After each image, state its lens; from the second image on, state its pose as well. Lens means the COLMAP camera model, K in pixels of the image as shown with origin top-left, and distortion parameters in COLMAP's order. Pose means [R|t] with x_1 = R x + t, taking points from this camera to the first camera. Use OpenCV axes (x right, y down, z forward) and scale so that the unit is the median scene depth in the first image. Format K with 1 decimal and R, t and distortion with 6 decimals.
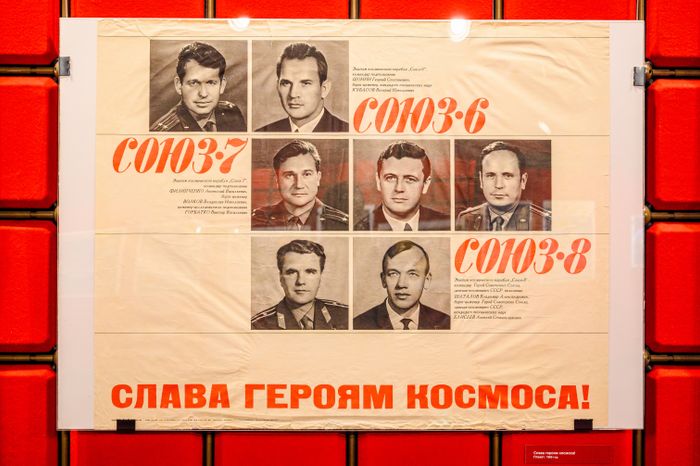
lens RADIAL K [[1169.8, 0, 350.7], [0, 1169.8, 233.2], [0, 0, 1]] dist [0.068359, 0.000000]
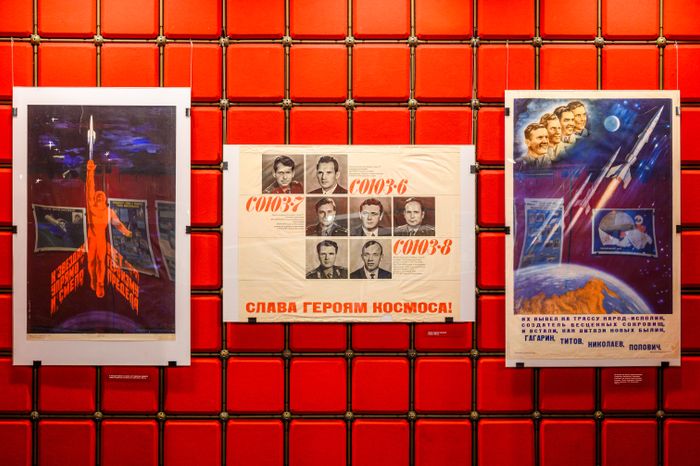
lens RADIAL K [[1250.1, 0, 349.6], [0, 1250.1, 232.8], [0, 0, 1]] dist [-0.022759, 0.000000]
pose [[0.999989, -0.002379, 0.004145, -0.008149], [0.002346, 0.999966, 0.007904, -0.028581], [-0.004164, -0.007895, 0.999960, -1.476841]]
